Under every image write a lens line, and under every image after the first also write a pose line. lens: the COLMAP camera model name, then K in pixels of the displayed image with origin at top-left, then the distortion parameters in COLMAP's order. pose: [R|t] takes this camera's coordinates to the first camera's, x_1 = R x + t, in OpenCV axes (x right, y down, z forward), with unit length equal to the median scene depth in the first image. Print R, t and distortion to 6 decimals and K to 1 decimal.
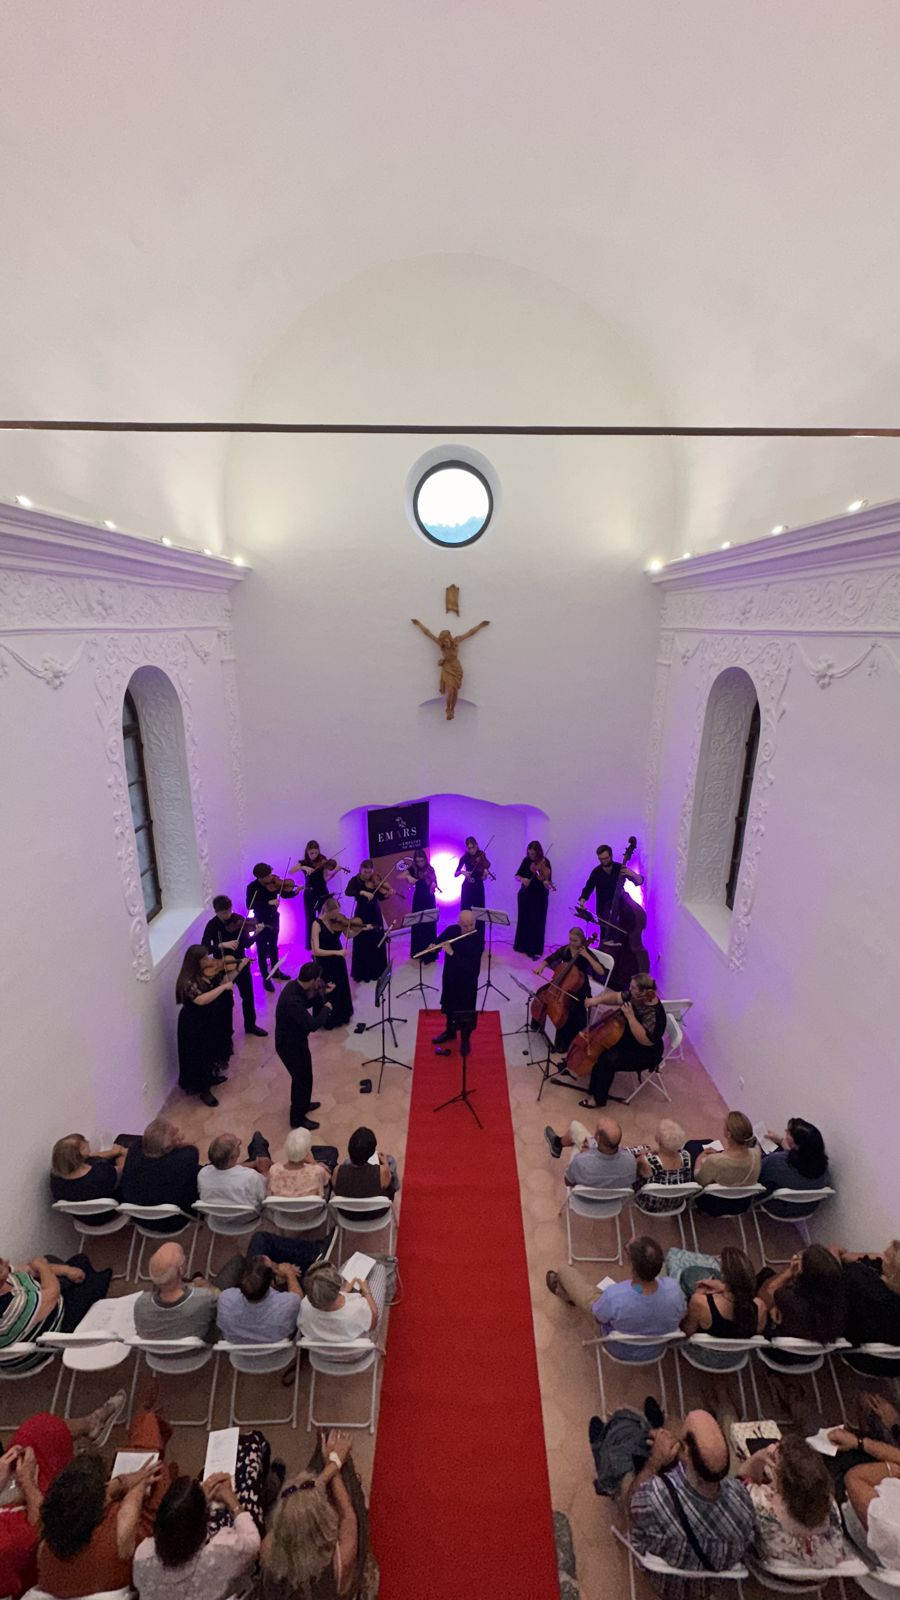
lens RADIAL K [[636.4, 0, 446.7], [0, 636.4, 802.7], [0, 0, 1]] dist [0.001575, 0.000339]
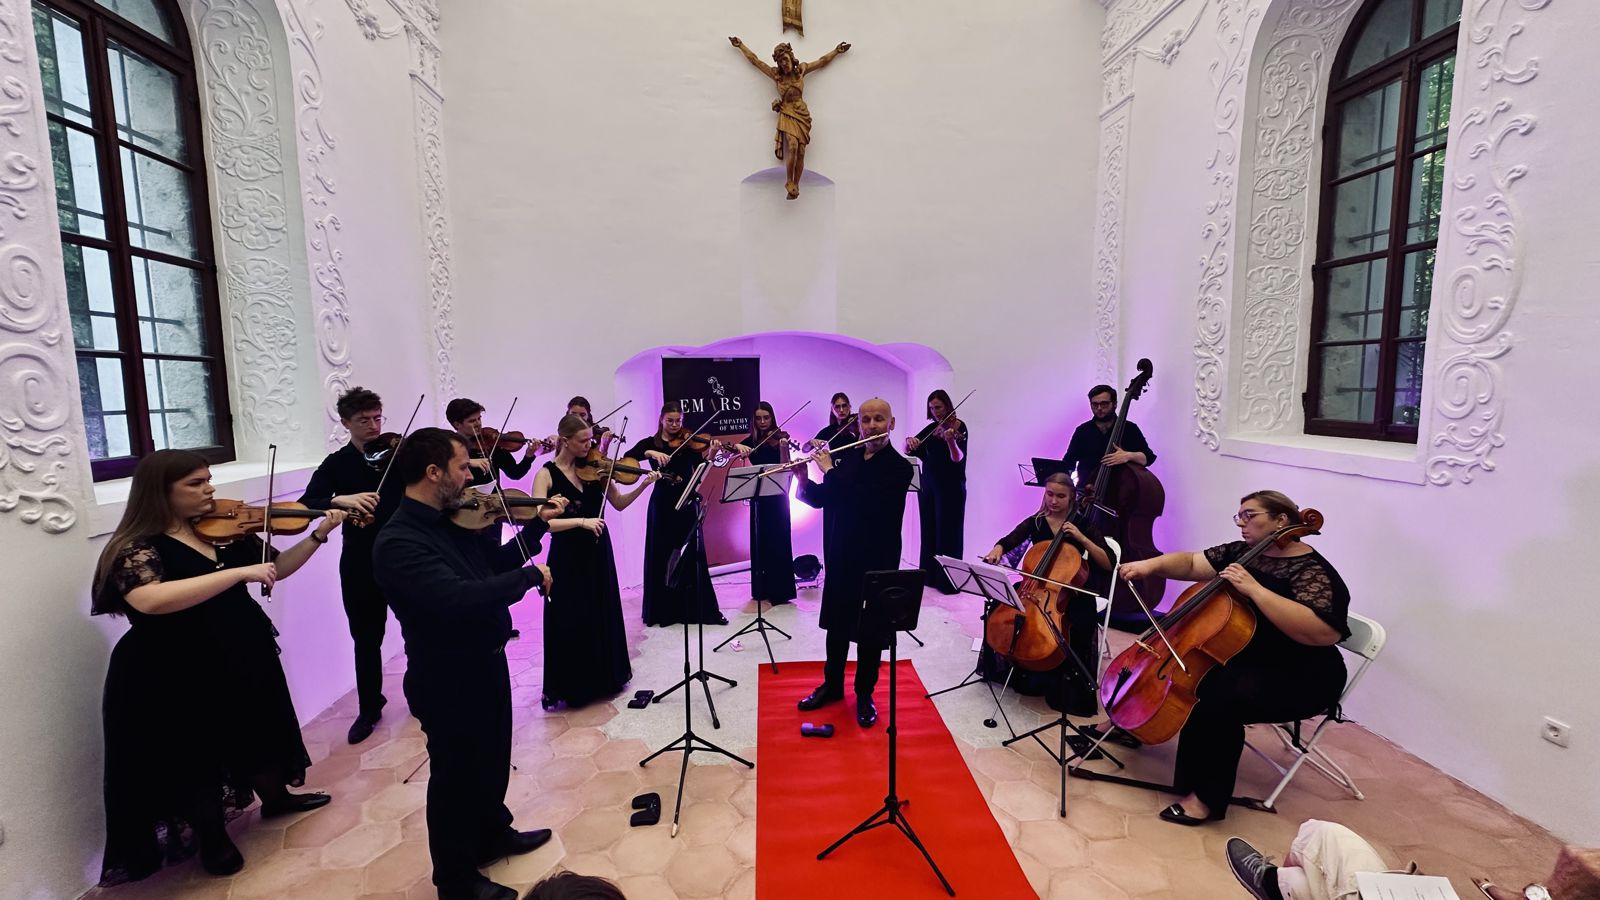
lens RADIAL K [[636.4, 0, 797.4], [0, 636.4, 451.0], [0, 0, 1]] dist [0.001575, 0.000339]
pose [[0.997492, -0.026167, 0.065767, -0.044347], [0.037395, 0.983719, -0.175780, 0.262162], [-0.060096, 0.177799, 0.982230, 0.488070]]
